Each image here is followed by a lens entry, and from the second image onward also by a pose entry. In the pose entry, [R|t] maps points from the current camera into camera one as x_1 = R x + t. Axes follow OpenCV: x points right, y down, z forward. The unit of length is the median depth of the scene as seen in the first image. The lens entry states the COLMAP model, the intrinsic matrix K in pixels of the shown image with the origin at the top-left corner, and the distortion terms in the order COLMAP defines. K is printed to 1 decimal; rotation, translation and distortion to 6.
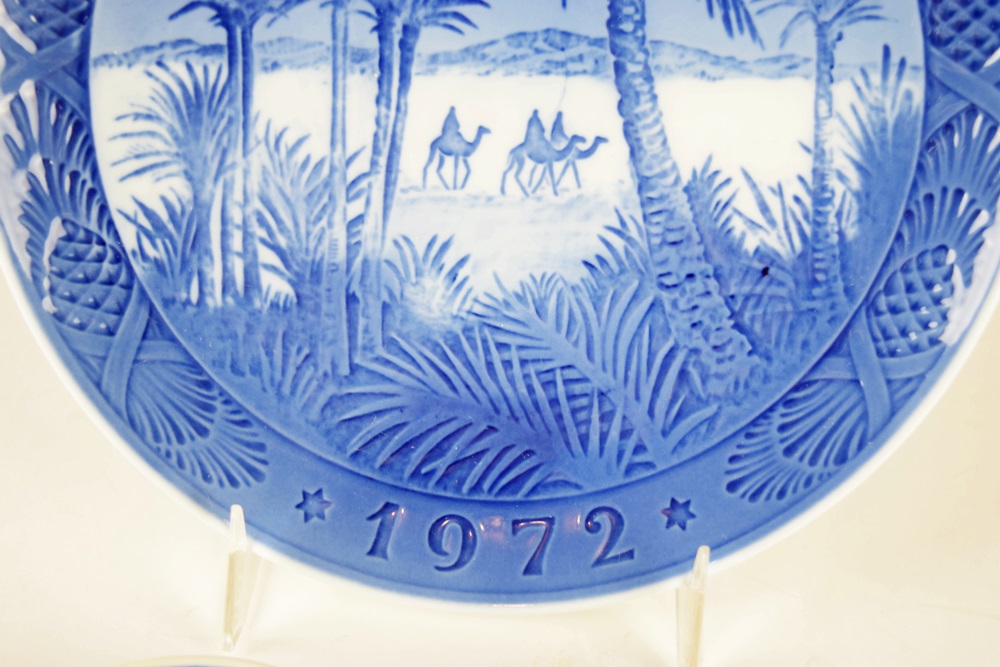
lens RADIAL K [[1611.5, 0, 499.9], [0, 1611.5, 333.7], [0, 0, 1]] dist [0.034698, 0.000000]
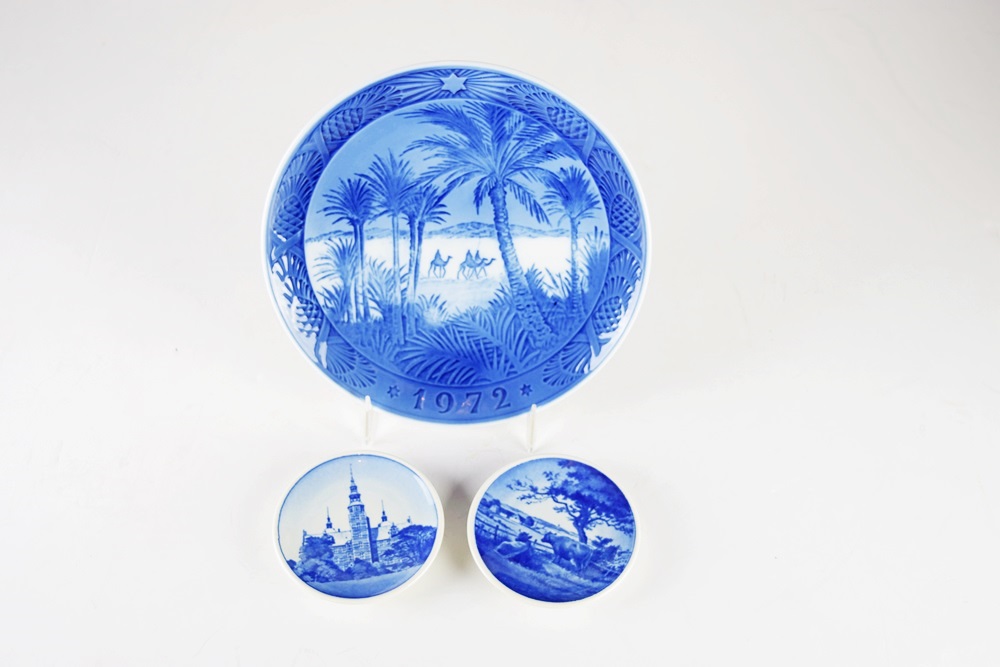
lens RADIAL K [[1296.3, 0, 499.8], [0, 1296.3, 333.1], [0, 0, 1]] dist [0.043285, 0.000000]
pose [[0.999289, -0.035256, 0.013334, 0.039825], [0.031129, 0.971373, 0.235511, -0.512026], [-0.021255, -0.234929, 0.971780, -1.144658]]
